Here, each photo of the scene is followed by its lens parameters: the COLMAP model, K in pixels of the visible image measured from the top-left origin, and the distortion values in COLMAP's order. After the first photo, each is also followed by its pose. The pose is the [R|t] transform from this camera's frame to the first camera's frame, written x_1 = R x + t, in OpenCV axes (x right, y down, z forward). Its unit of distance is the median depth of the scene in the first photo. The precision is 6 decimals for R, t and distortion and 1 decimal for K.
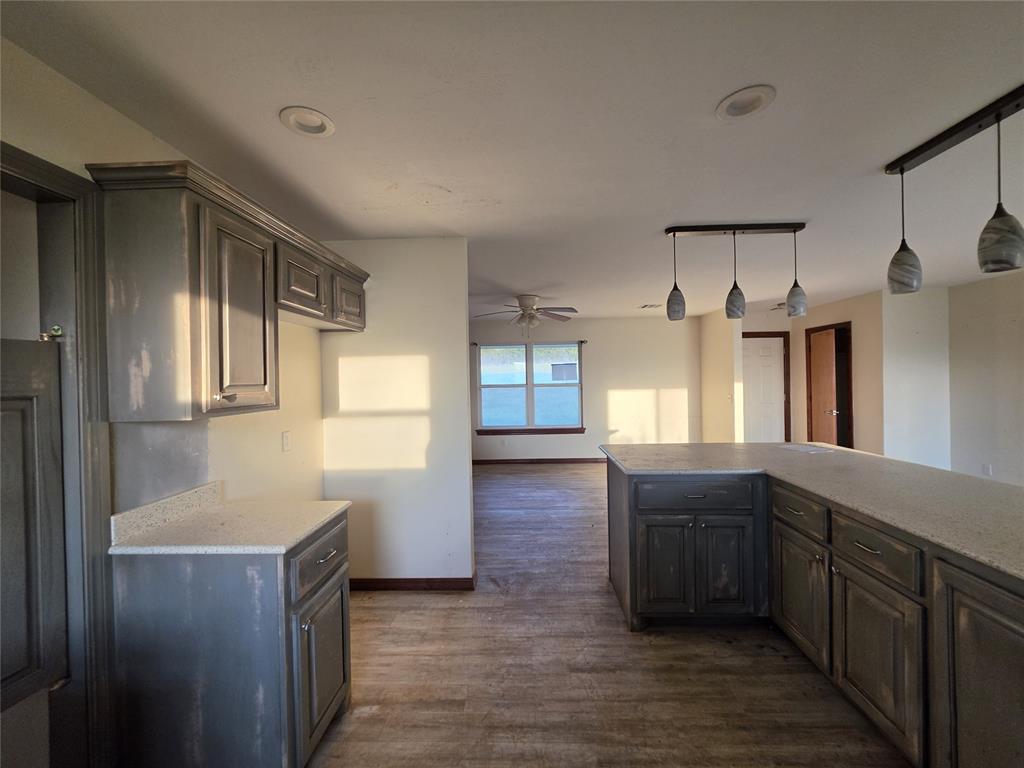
lens RADIAL K [[408.4, 0, 515.9], [0, 408.4, 379.7], [0, 0, 1]] dist [-0.005037, 0.000212]
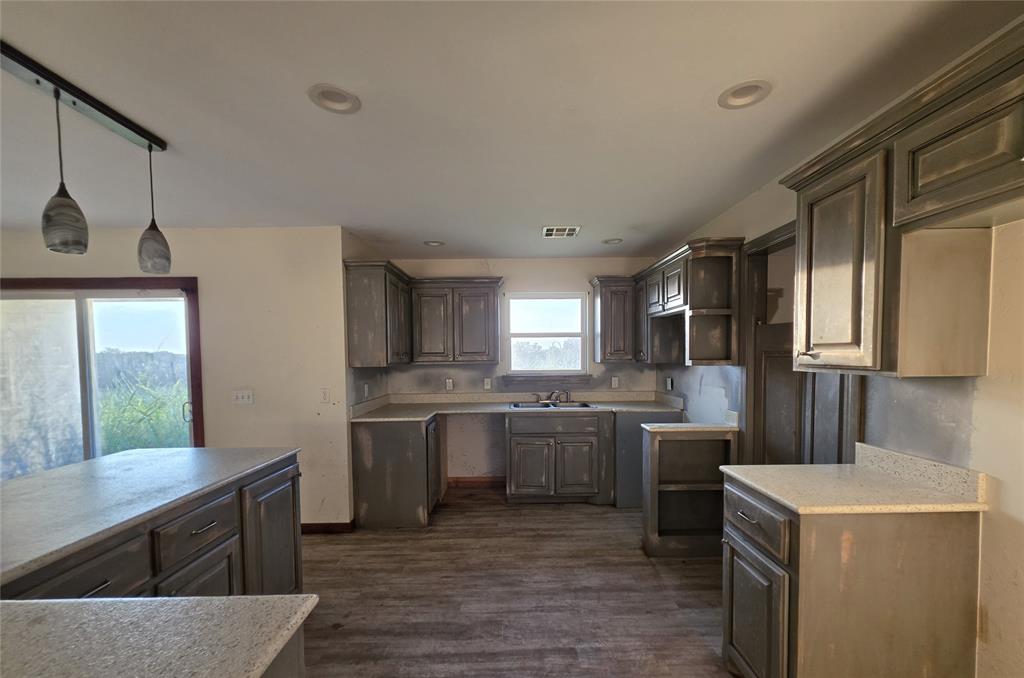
lens RADIAL K [[413.7, 0, 514.4], [0, 413.7, 371.5], [0, 0, 1]] dist [0.001036, 0.000299]
pose [[-0.998489, 0.031995, -0.044671, 0.116083], [0.029968, 0.998523, 0.045328, 0.009861], [0.046055, 0.043921, -0.997973, 1.615733]]
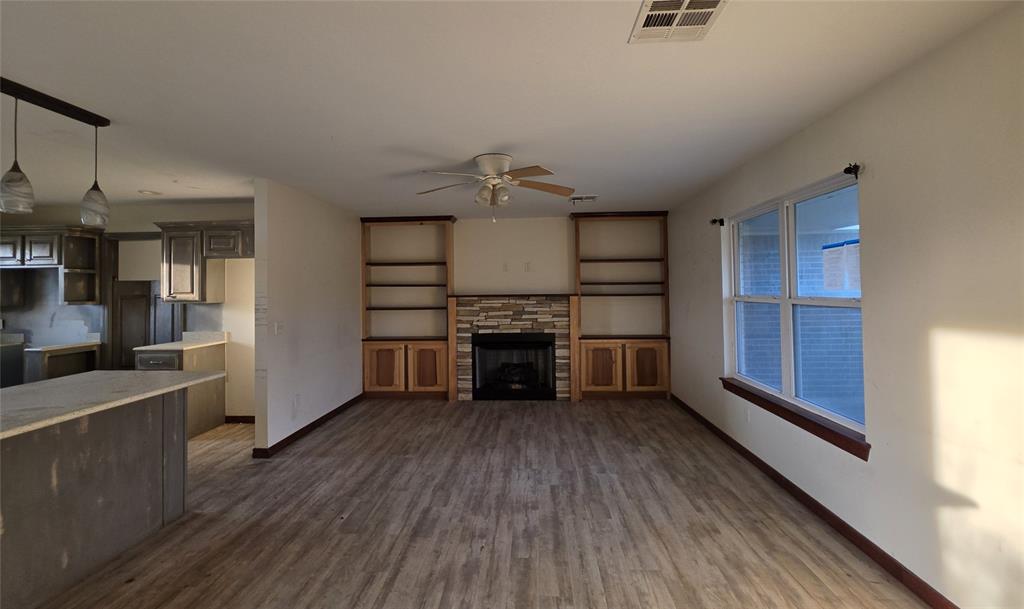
lens RADIAL K [[449.5, 0, 513.2], [0, 449.5, 282.7], [0, 0, 1]] dist [-0.004162, -0.000348]
pose [[-0.008467, 0.002386, -0.999961, 1.829591], [0.009901, 0.999948, 0.002302, -0.029128], [0.999915, -0.009881, -0.008490, 2.615243]]
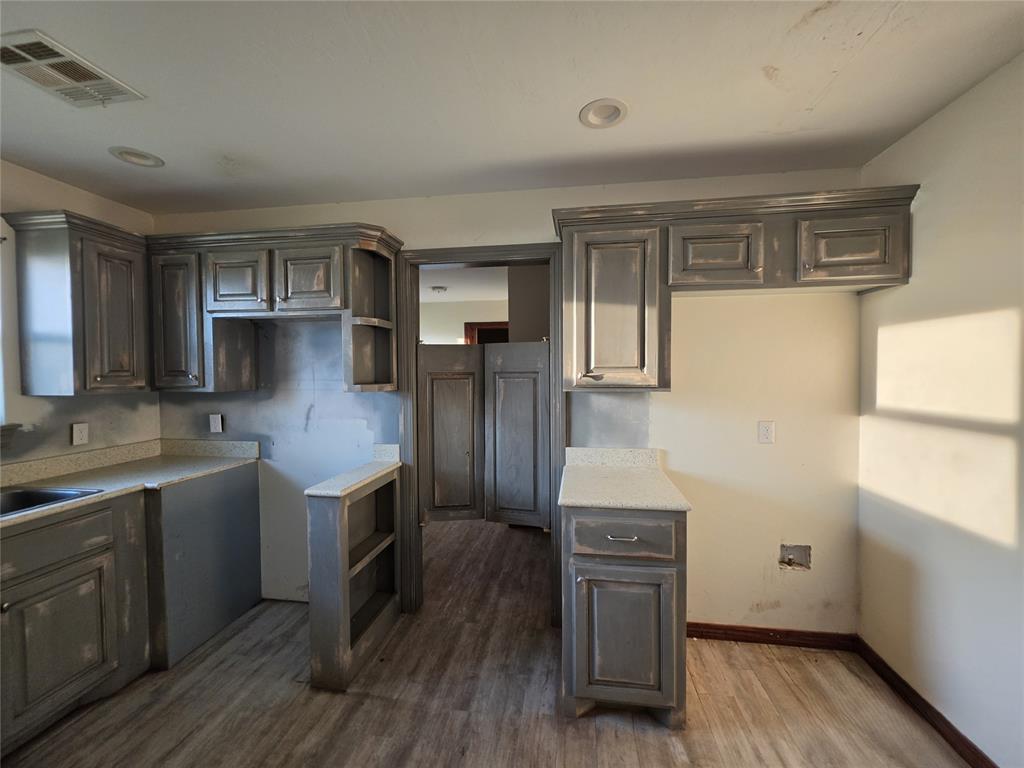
lens RADIAL K [[408.4, 0, 514.2], [0, 408.4, 380.7], [0, 0, 1]] dist [-0.005037, 0.000212]
pose [[-0.105710, 0.046028, -0.993331, 0.444832], [0.004961, 0.998940, 0.045760, -0.002646], [0.994385, -0.000091, -0.105827, 0.688670]]
